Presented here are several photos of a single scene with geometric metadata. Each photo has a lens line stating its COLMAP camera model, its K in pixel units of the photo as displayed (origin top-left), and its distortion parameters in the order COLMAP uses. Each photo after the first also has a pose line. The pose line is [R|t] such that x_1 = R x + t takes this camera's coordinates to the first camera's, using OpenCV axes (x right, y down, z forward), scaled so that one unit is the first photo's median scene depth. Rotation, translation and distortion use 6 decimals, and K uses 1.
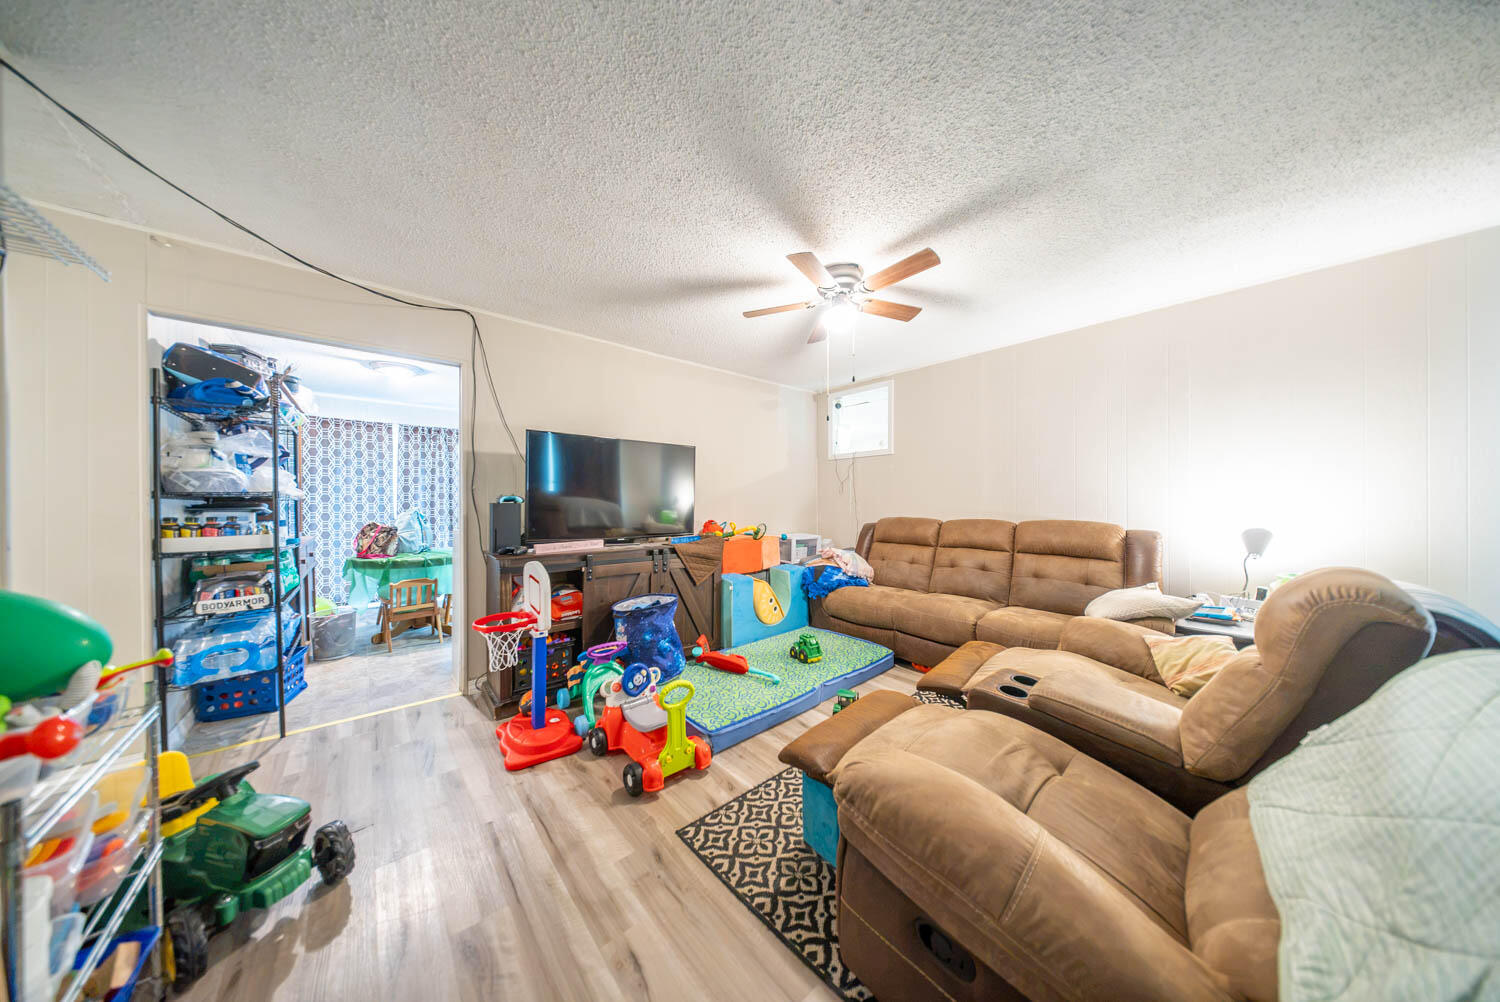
lens RADIAL K [[442.1, 0, 750.0], [0, 442.1, 506.8], [0, 0, 1]] dist [-0.001614, -0.000729]
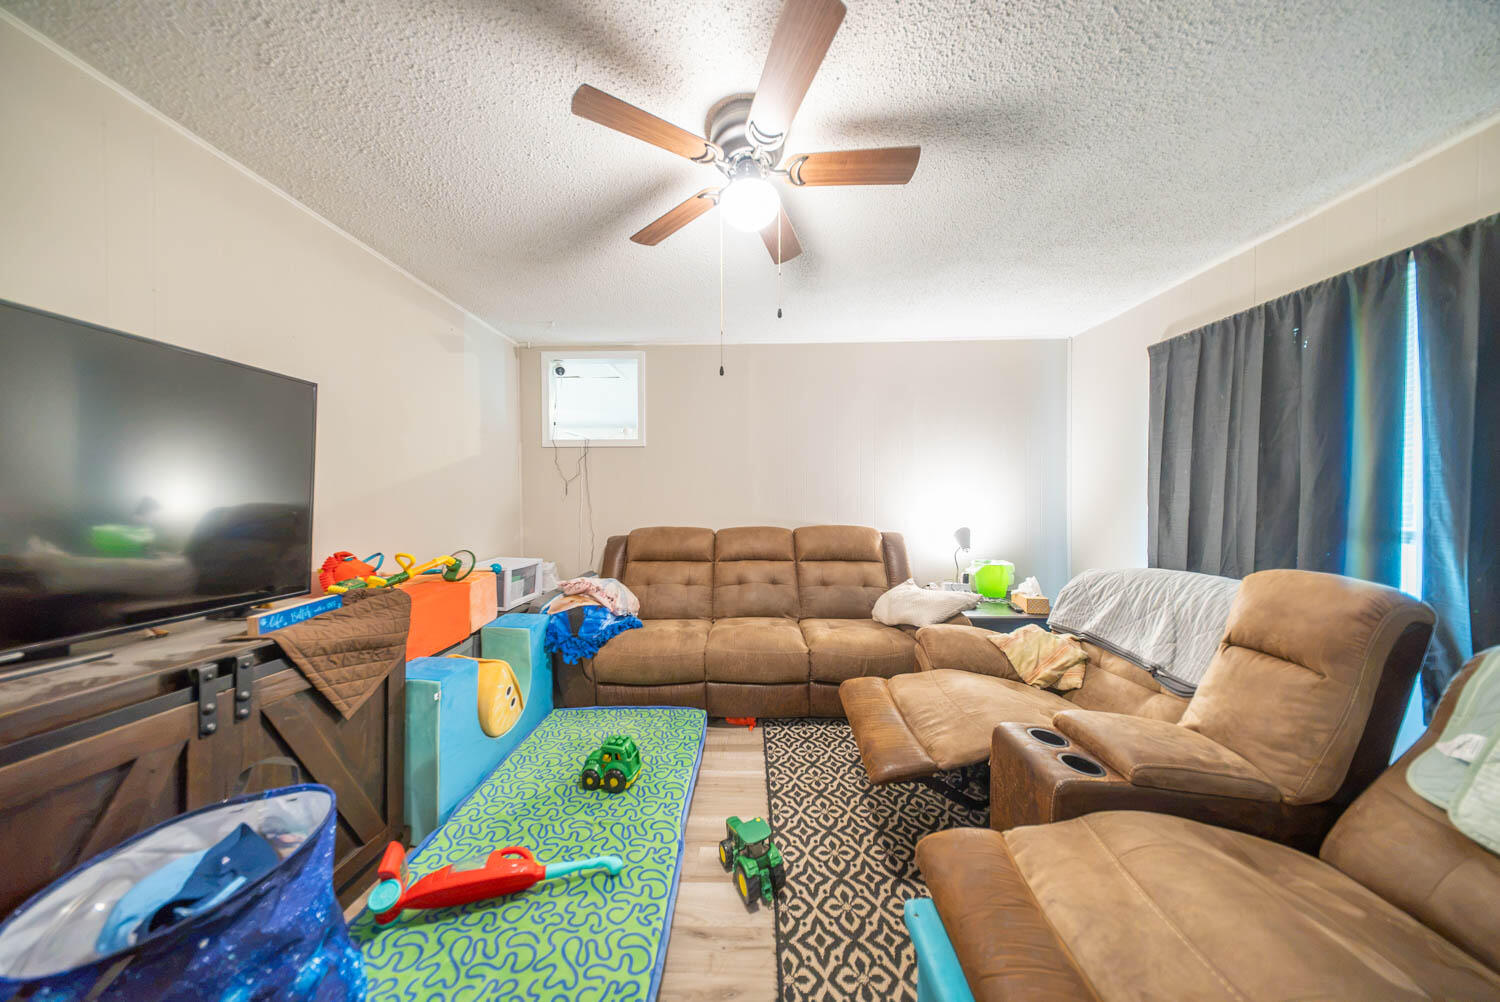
lens RADIAL K [[442.1, 0, 750.2], [0, 442.1, 503.4], [0, 0, 1]] dist [-0.001614, -0.000729]
pose [[0.672600, -0.005928, 0.739983, -0.168345], [0.010449, 0.999944, -0.001487, -0.019114], [-0.739933, 0.008732, 0.672624, 0.435752]]
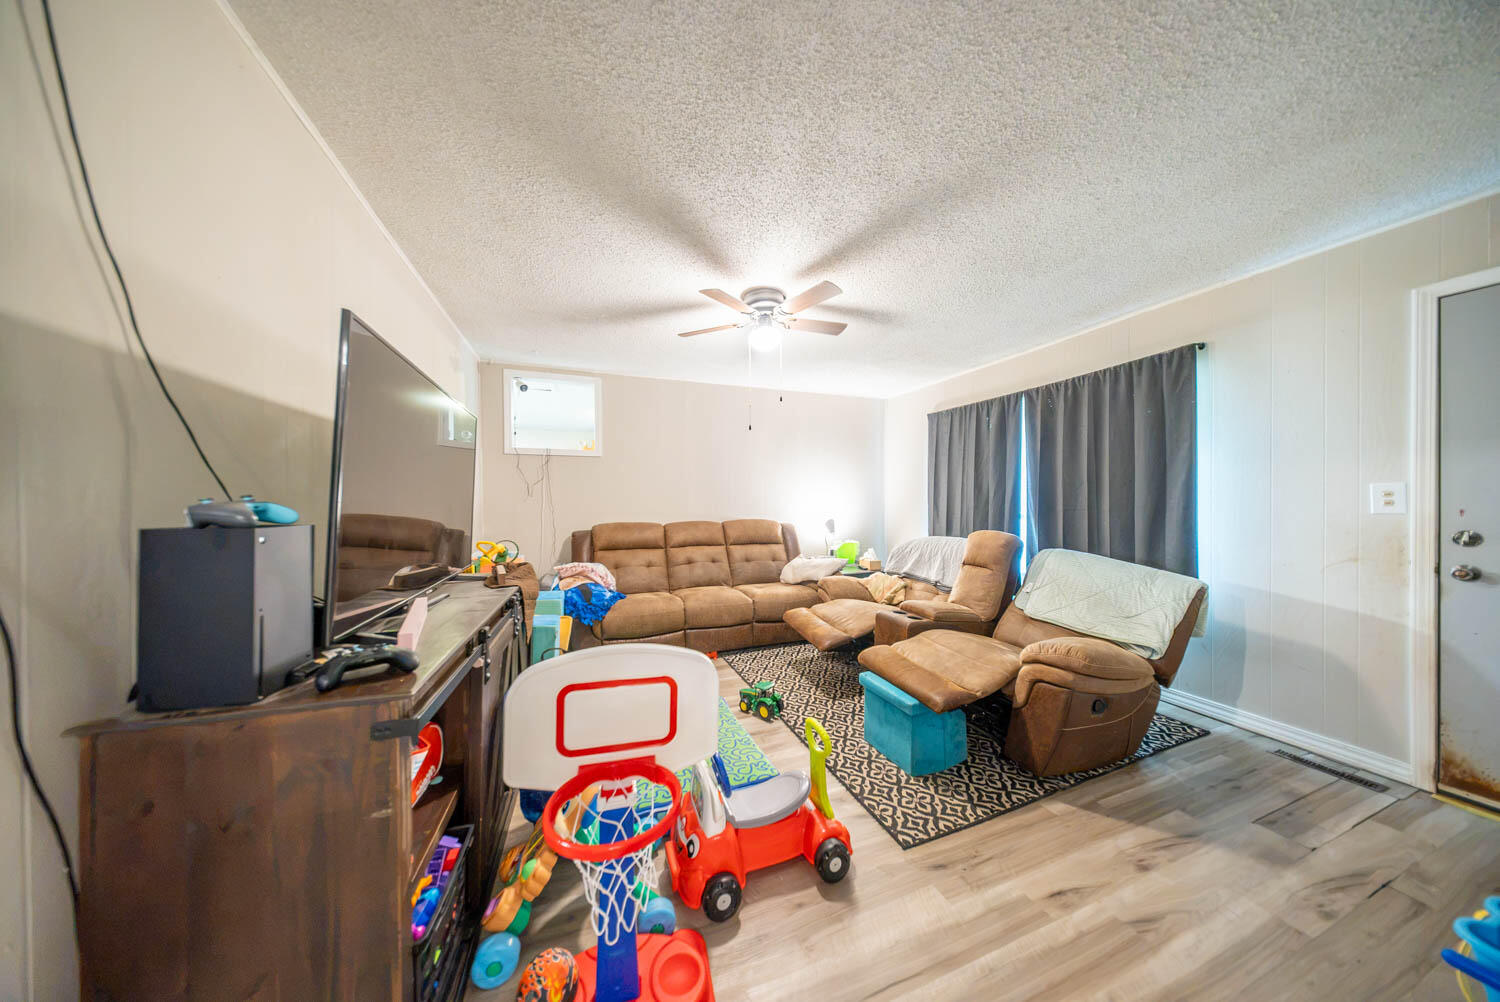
lens RADIAL K [[442.1, 0, 752.9], [0, 442.1, 505.0], [0, 0, 1]] dist [-0.001614, -0.000729]
pose [[0.344710, -0.006102, 0.938689, -0.588319], [0.015305, 0.999882, 0.000880, -0.014673], [-0.938585, 0.014063, 0.344763, 0.477018]]
